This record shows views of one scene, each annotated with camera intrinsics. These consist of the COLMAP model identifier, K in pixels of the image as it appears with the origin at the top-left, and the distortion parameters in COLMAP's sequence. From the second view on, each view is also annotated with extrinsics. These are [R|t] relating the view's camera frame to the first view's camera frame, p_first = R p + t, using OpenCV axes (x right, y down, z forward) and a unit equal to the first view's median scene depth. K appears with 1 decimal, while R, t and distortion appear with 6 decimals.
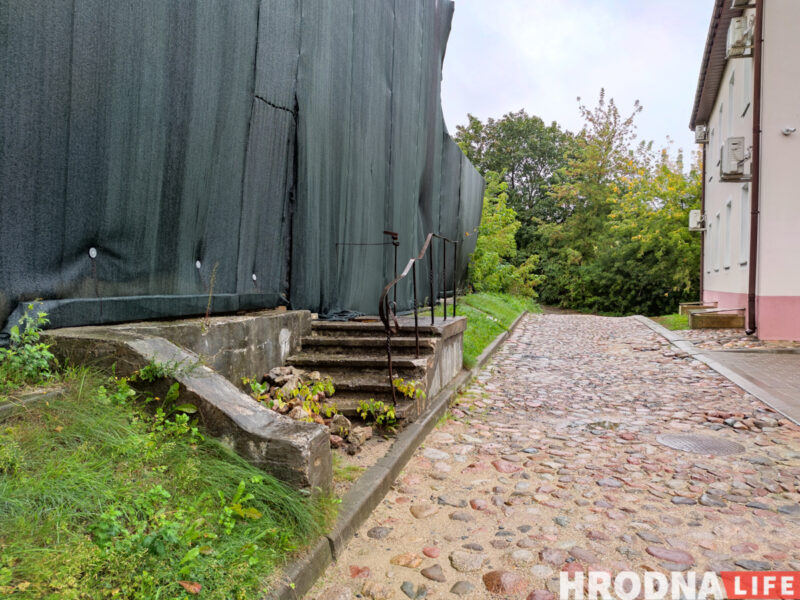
lens RADIAL K [[577.4, 0, 400.5], [0, 577.4, 287.2], [0, 0, 1]] dist [0.009104, 0.000263]
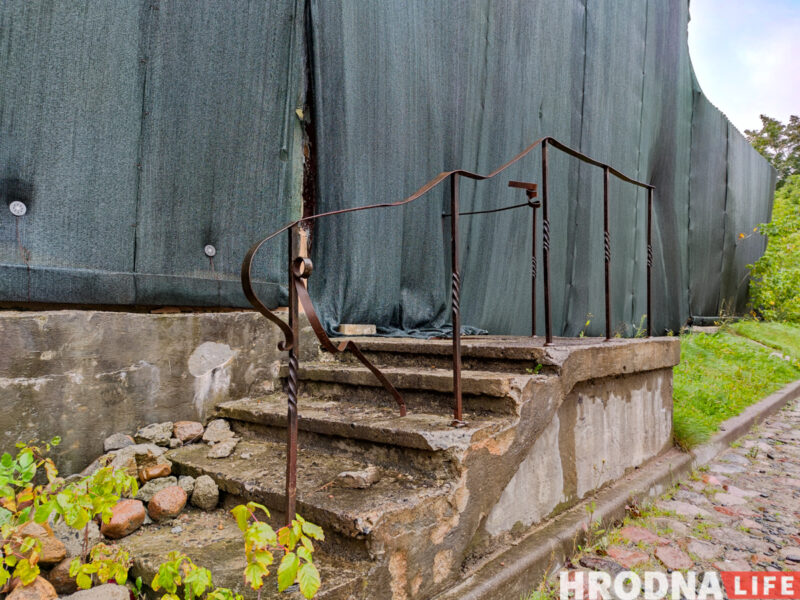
lens RADIAL K [[577.4, 0, 400.5], [0, 577.4, 287.2], [0, 0, 1]] dist [0.009104, 0.000263]
pose [[0.898771, -0.025116, -0.437698, 0.114306], [-0.003808, 0.997873, -0.065079, 0.039730], [0.438401, 0.060158, 0.896764, 0.442814]]
